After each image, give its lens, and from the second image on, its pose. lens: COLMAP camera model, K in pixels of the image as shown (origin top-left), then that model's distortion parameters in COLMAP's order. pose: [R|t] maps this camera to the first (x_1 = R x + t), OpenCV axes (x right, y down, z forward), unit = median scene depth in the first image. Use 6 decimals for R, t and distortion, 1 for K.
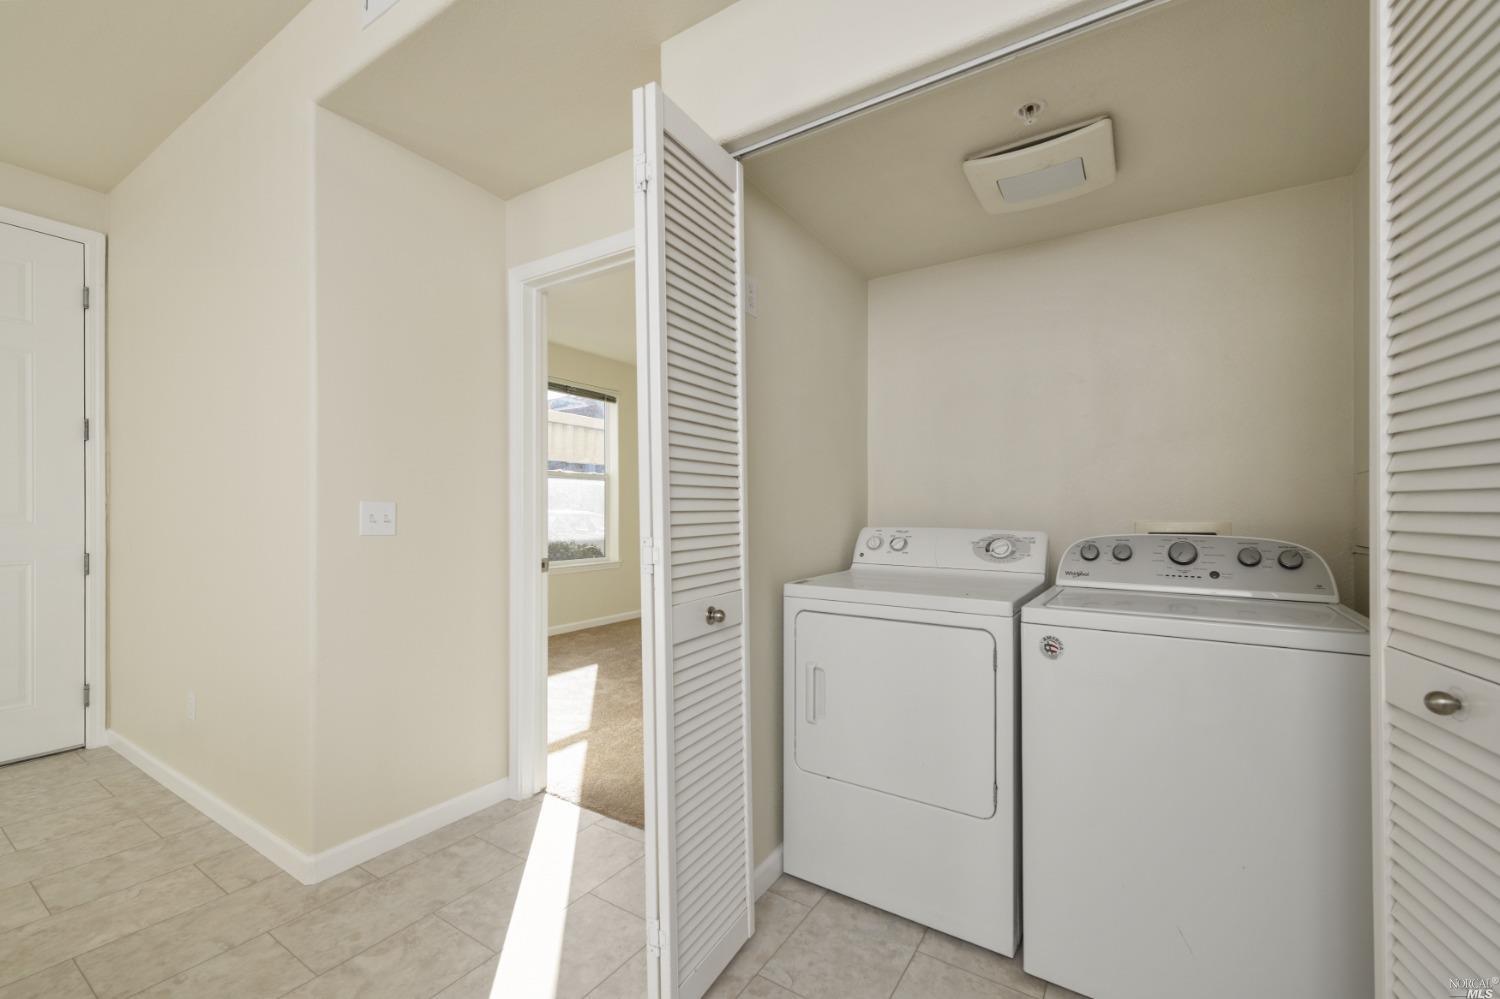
lens RADIAL K [[637.5, 0, 766.4], [0, 637.5, 509.7], [0, 0, 1]] dist [0.000882, -0.000207]
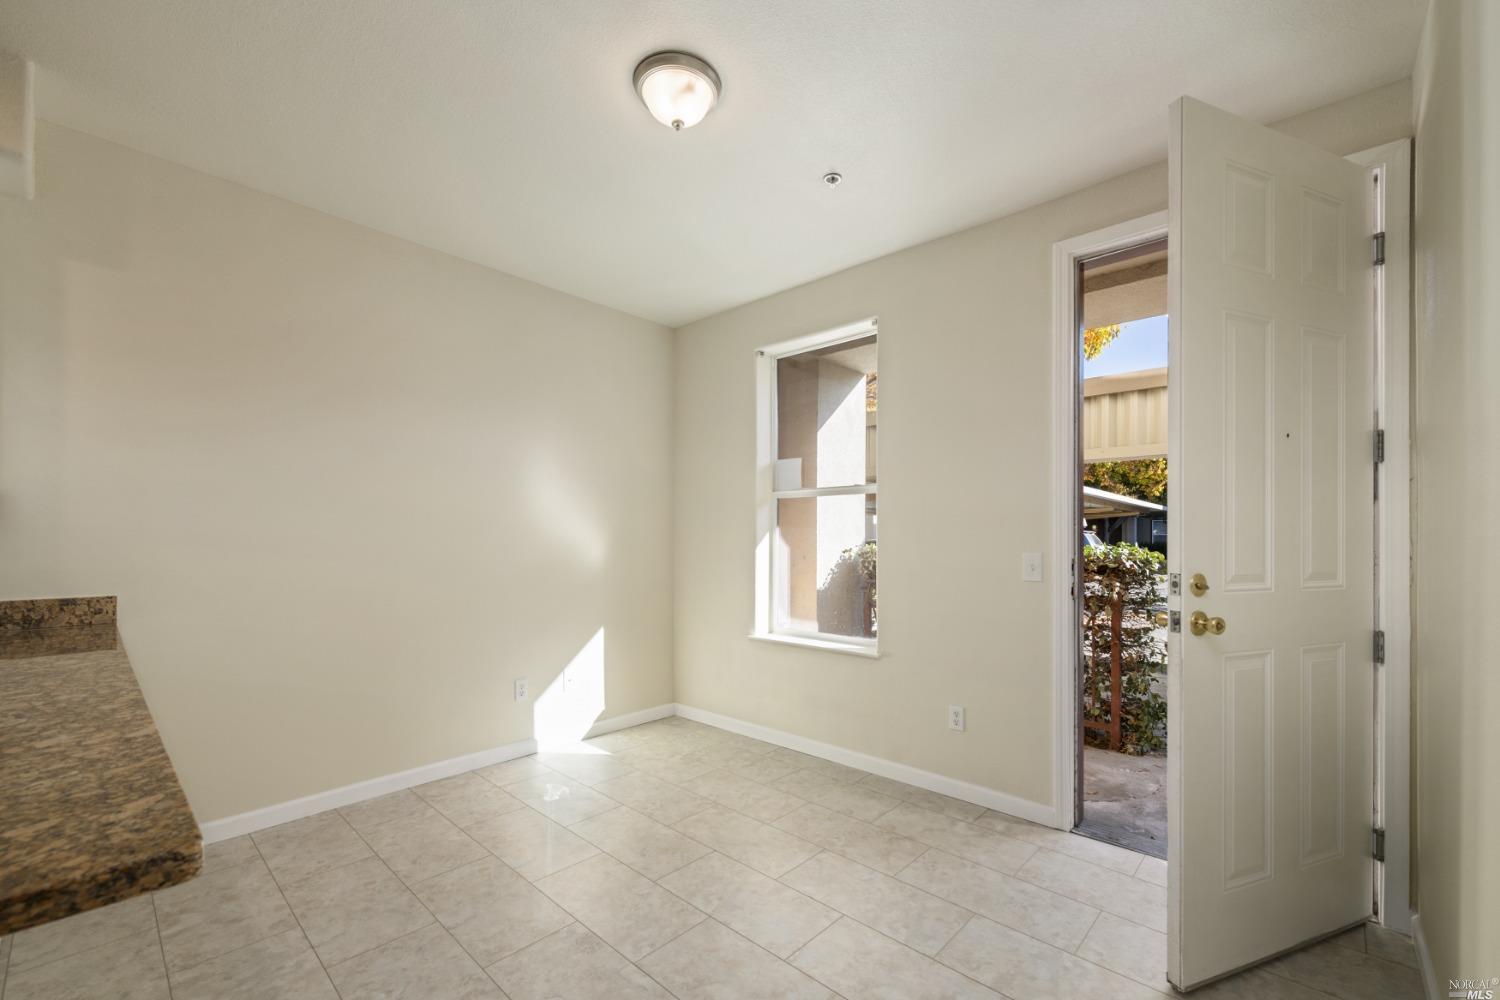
lens RADIAL K [[616.2, 0, 752.8], [0, 616.2, 534.5], [0, 0, 1]] dist [0.000326, -0.000622]
pose [[-0.169741, -0.005316, -0.985474, -0.492329], [-0.005006, 0.999977, -0.004532, -0.040391], [0.985476, 0.004164, -0.169764, 0.708910]]
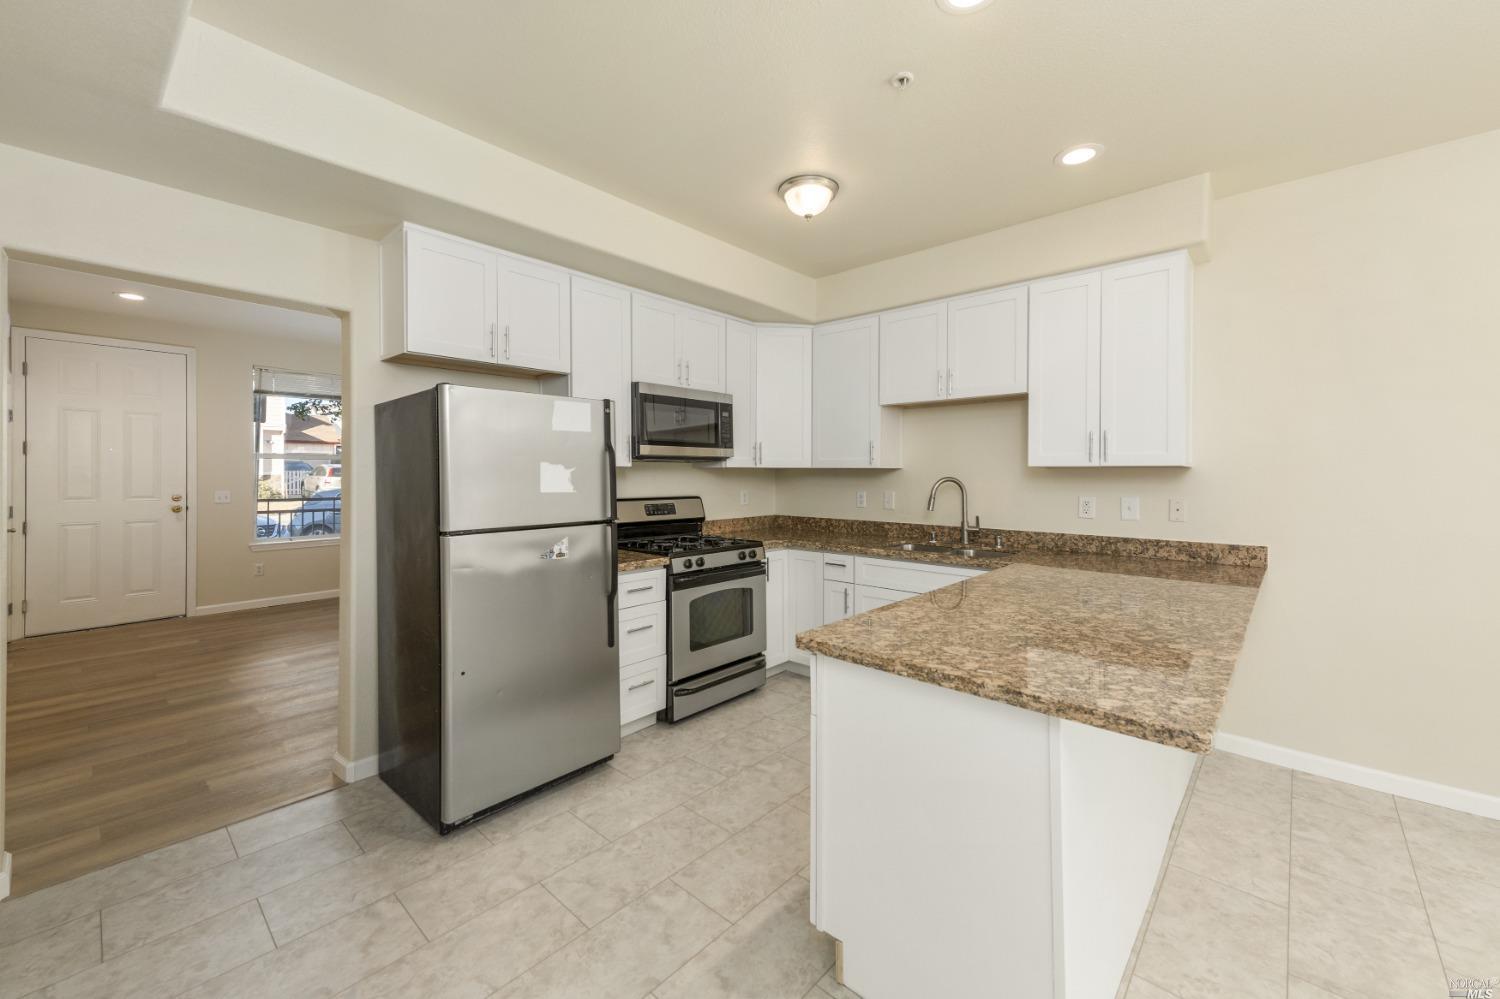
lens RADIAL K [[584.8, 0, 755.7], [0, 584.8, 476.4], [0, 0, 1]] dist [0.005301, 0.000242]
pose [[-0.985291, 0.001233, 0.170883, -0.471120], [0.001912, 0.999991, 0.003809, -0.097674], [-0.170877, 0.004080, -0.985284, 0.914310]]
